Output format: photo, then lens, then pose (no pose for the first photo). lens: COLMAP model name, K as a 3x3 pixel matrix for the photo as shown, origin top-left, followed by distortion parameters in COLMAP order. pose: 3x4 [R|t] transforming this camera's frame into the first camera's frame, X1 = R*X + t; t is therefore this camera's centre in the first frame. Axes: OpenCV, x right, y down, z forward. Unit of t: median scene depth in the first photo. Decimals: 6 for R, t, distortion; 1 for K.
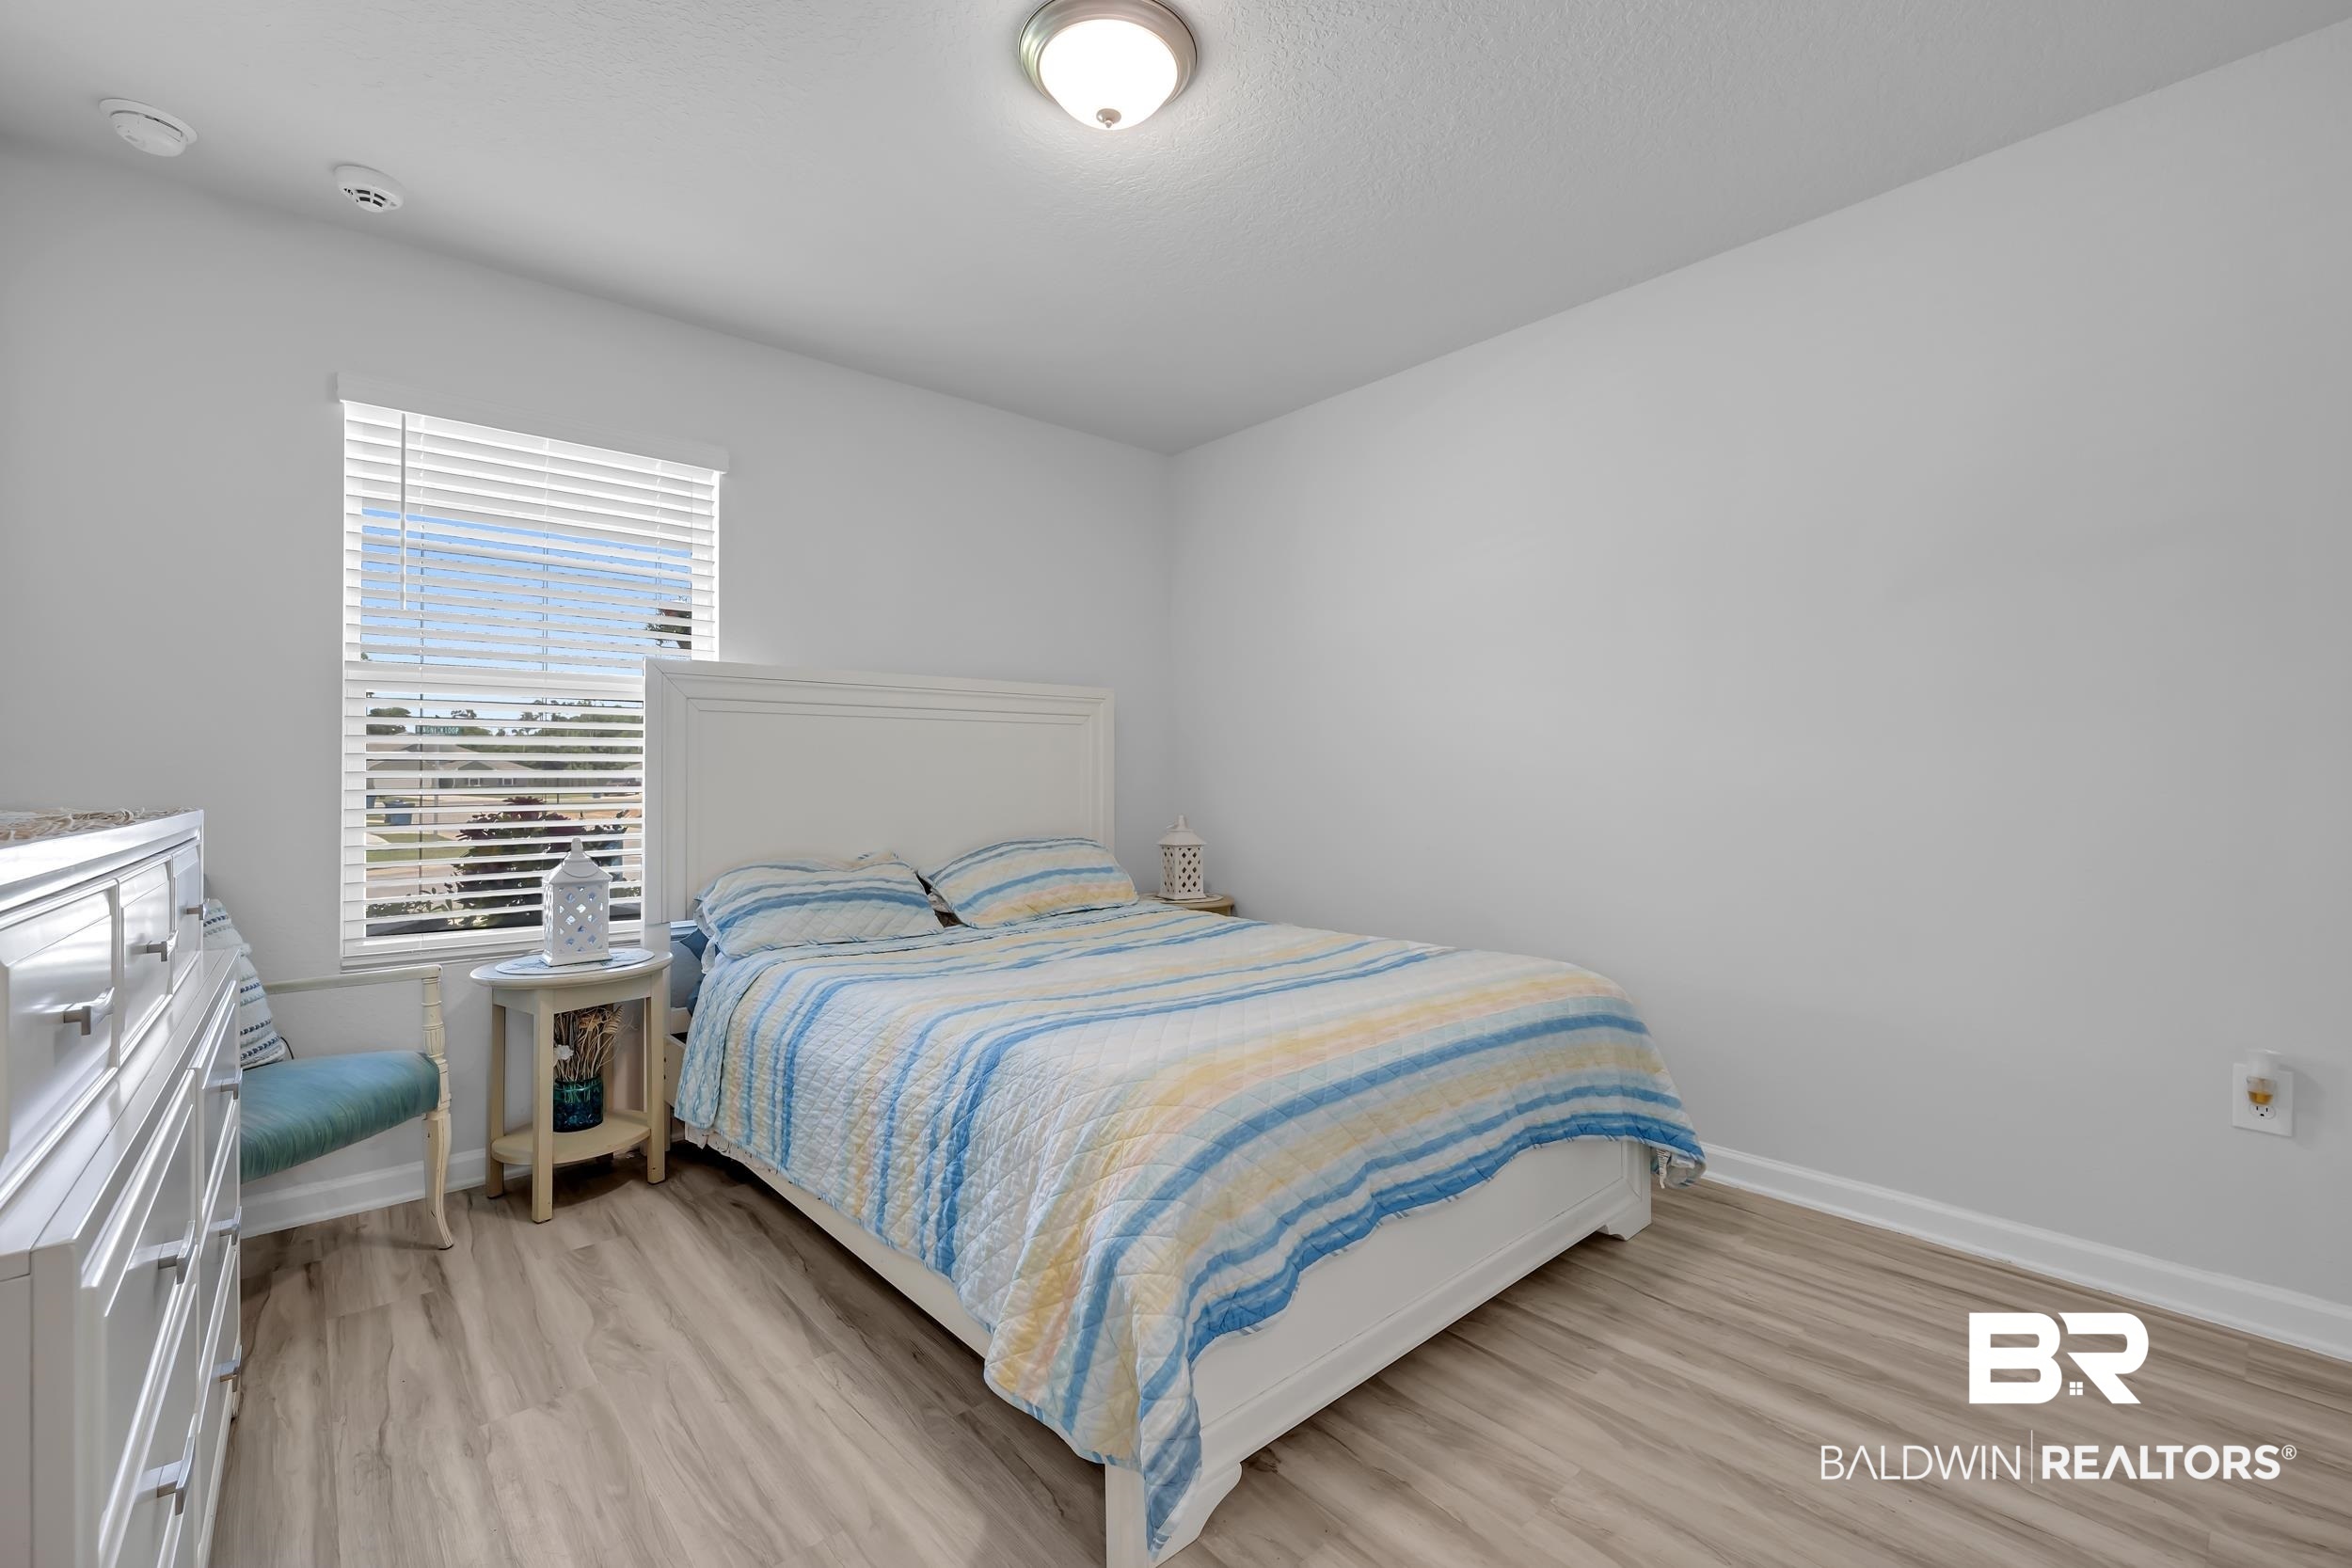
lens RADIAL K [[989.8, 0, 1198.6], [0, 989.8, 781.8], [0, 0, 1]] dist [-0.001575, -0.000196]
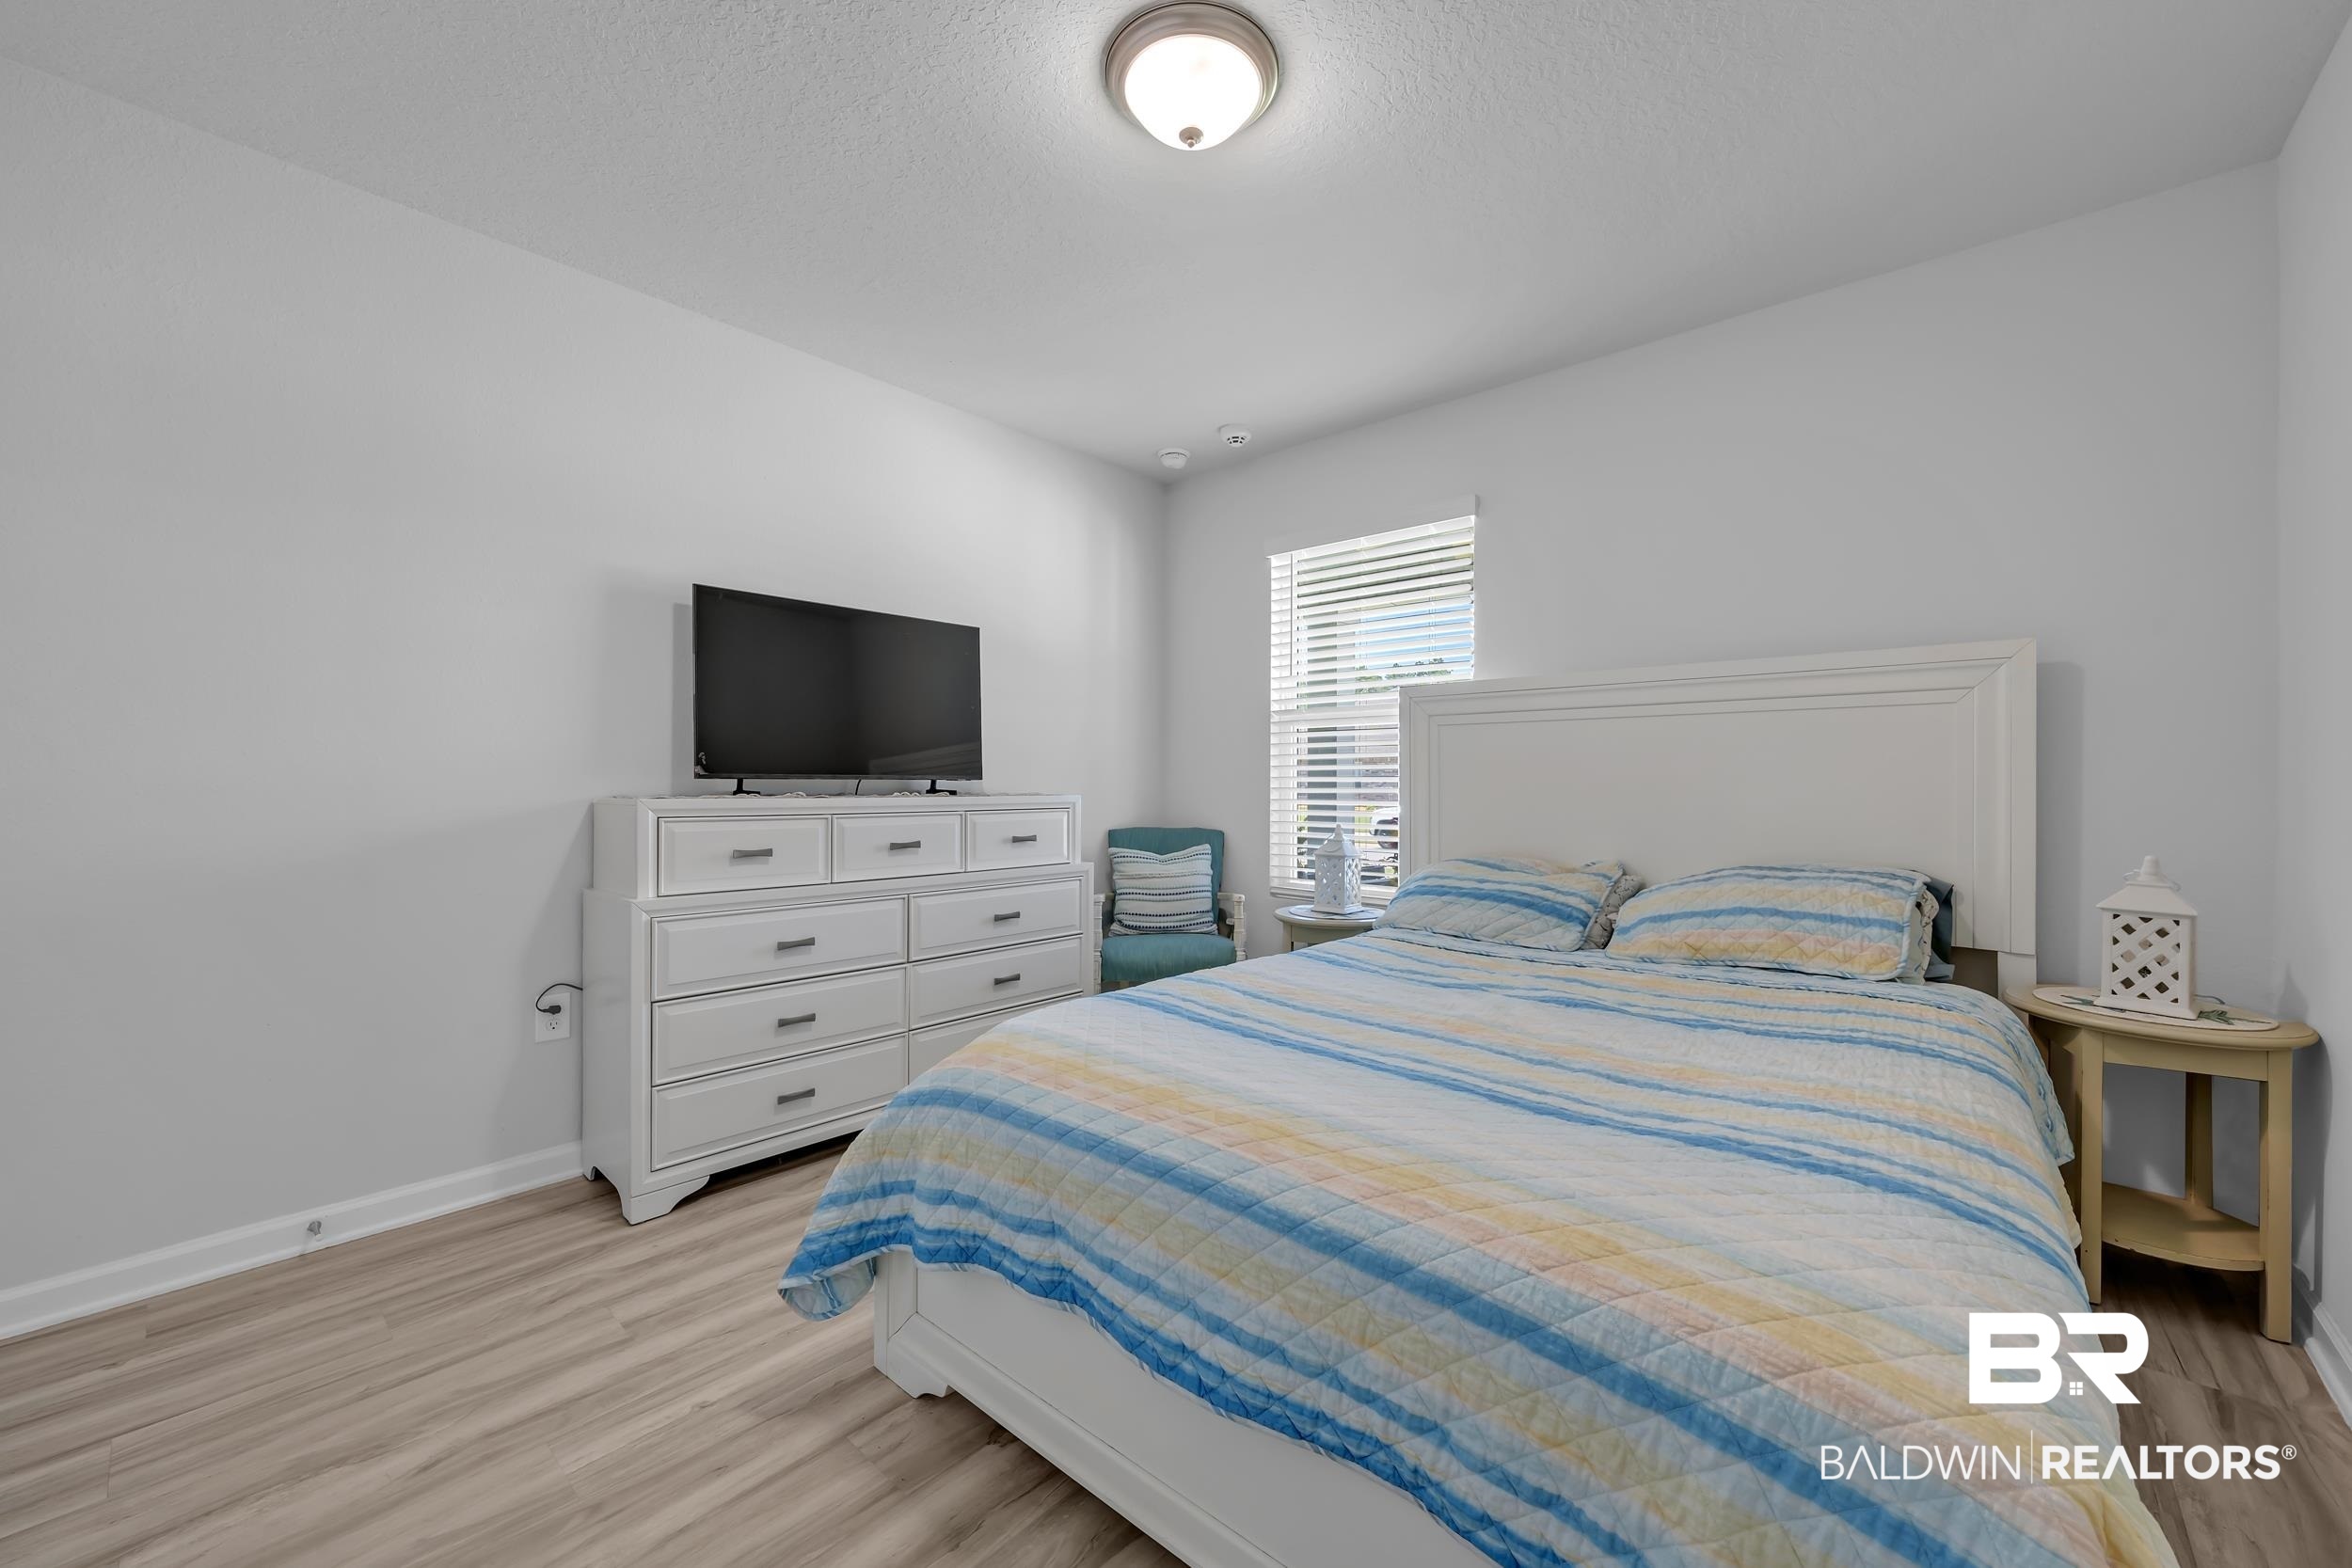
lens RADIAL K [[913.5, 0, 1197.4], [0, 913.5, 779.2], [0, 0, 1]] dist [0.000186, 0.000106]
pose [[0.121983, 0.006535, -0.992511, 0.874012], [-0.004419, 0.999972, 0.006041, -0.017795], [0.992522, 0.003649, 0.122008, 0.897827]]
